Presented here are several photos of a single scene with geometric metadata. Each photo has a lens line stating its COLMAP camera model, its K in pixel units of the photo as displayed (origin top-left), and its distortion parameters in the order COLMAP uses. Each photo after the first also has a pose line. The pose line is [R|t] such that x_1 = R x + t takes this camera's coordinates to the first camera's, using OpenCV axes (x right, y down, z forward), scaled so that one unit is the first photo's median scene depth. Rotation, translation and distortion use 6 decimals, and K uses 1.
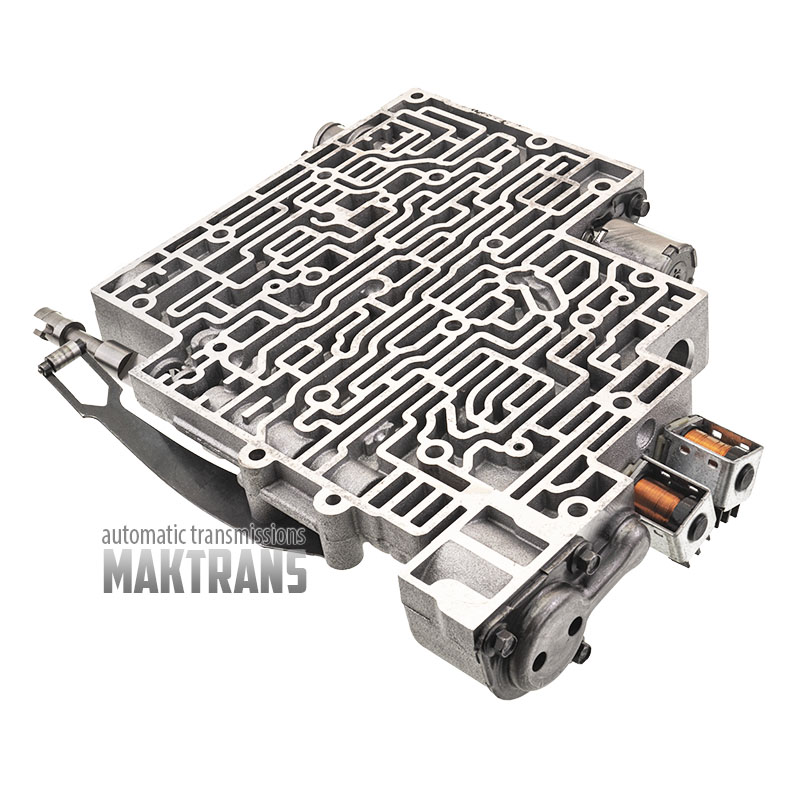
lens RADIAL K [[1536.0, 0, 454.8], [0, 1536.0, 400.0], [0, 0, 1]] dist [-0.017174, -0.075612]
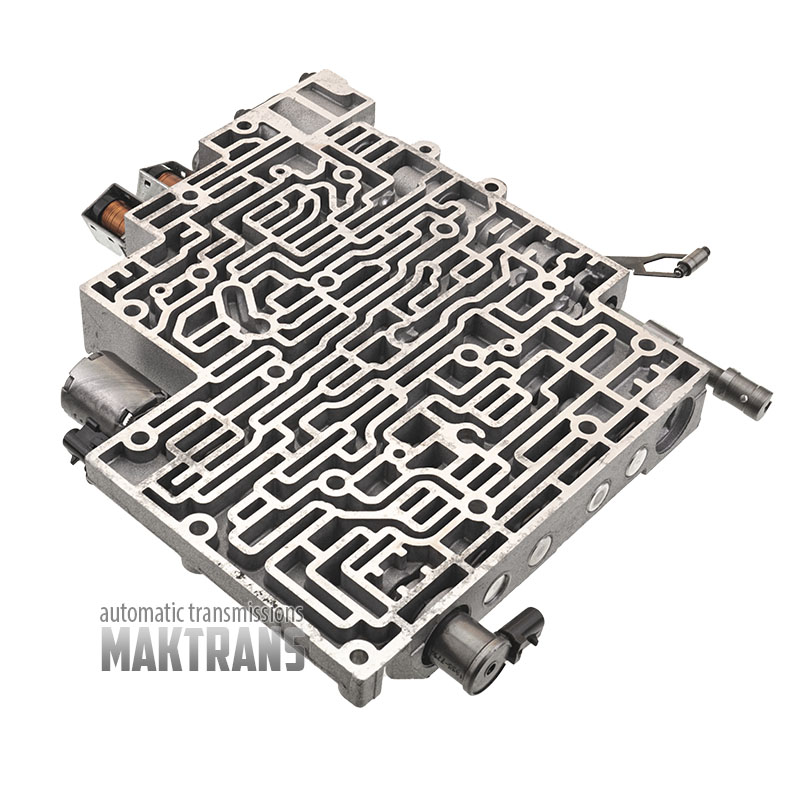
lens RADIAL K [[1484.8, 0, 362.4], [0, 1484.8, 399.9], [0, 0, 1]] dist [-0.016894, -0.049466]
pose [[-0.998259, 0.022899, 0.054349, -0.076789], [0.055829, 0.069899, 0.995991, -1.025047], [0.019008, 0.997291, -0.071056, 1.120475]]
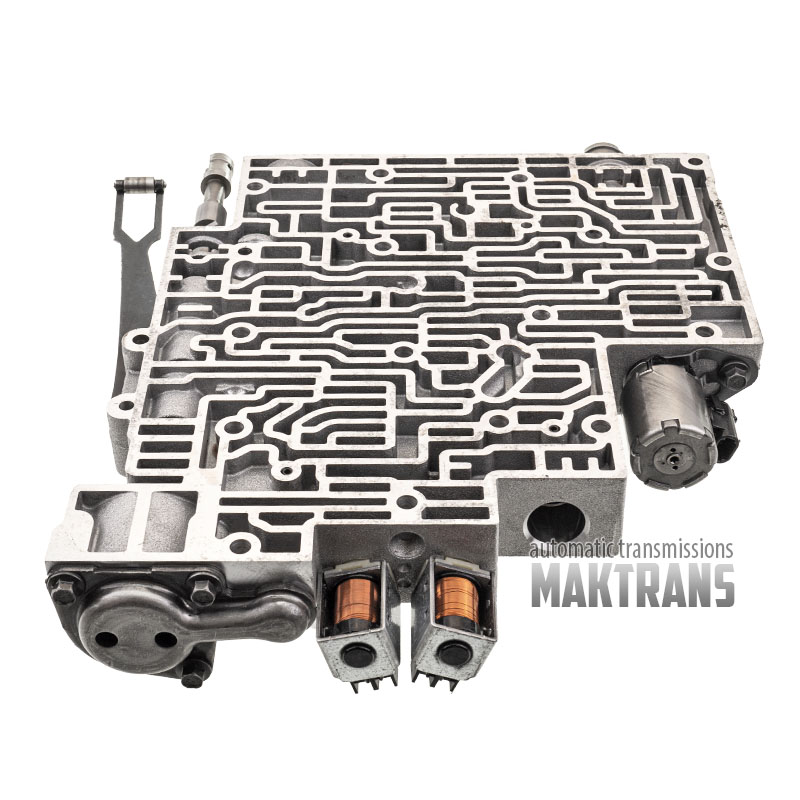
lens RADIAL K [[1581.9, 0, 355.9], [0, 1581.9, 400.1], [0, 0, 1]] dist [-0.006178, -0.027544]
pose [[0.645777, 0.537213, -0.542563, 0.505217], [-0.523254, 0.828877, 0.197909, -0.194216], [0.556037, 0.156093, 0.816369, 0.193936]]
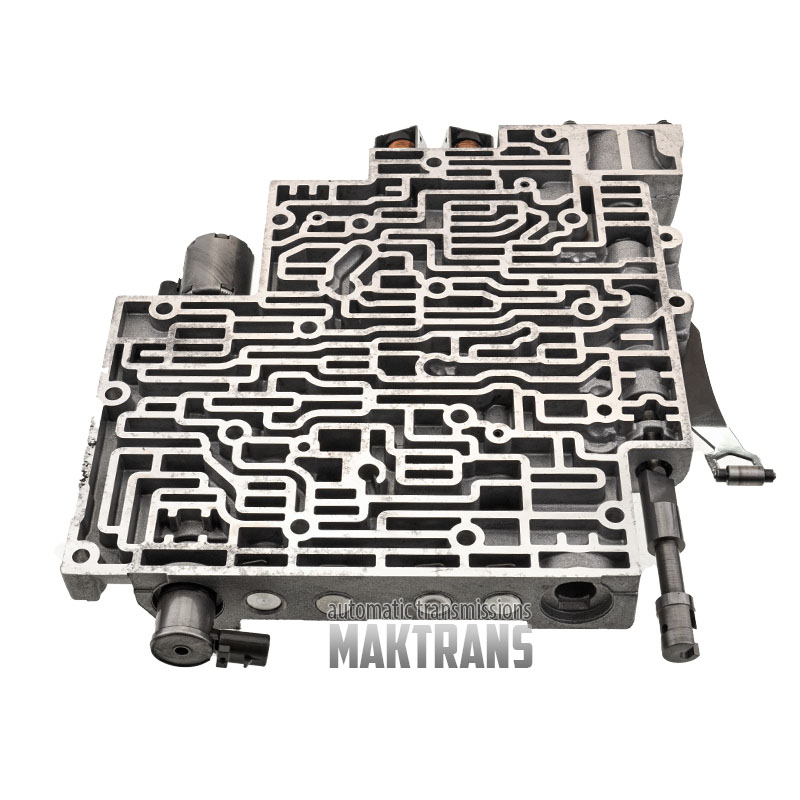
lens RADIAL K [[1430.2, 0, 402.2], [0, 1430.2, 399.9], [0, 0, 1]] dist [-0.025115, -0.035262]
pose [[-0.651437, -0.498948, 0.571560, -0.568879], [0.541783, 0.221456, 0.810820, -0.817635], [-0.531132, 0.837860, 0.126057, 0.925716]]
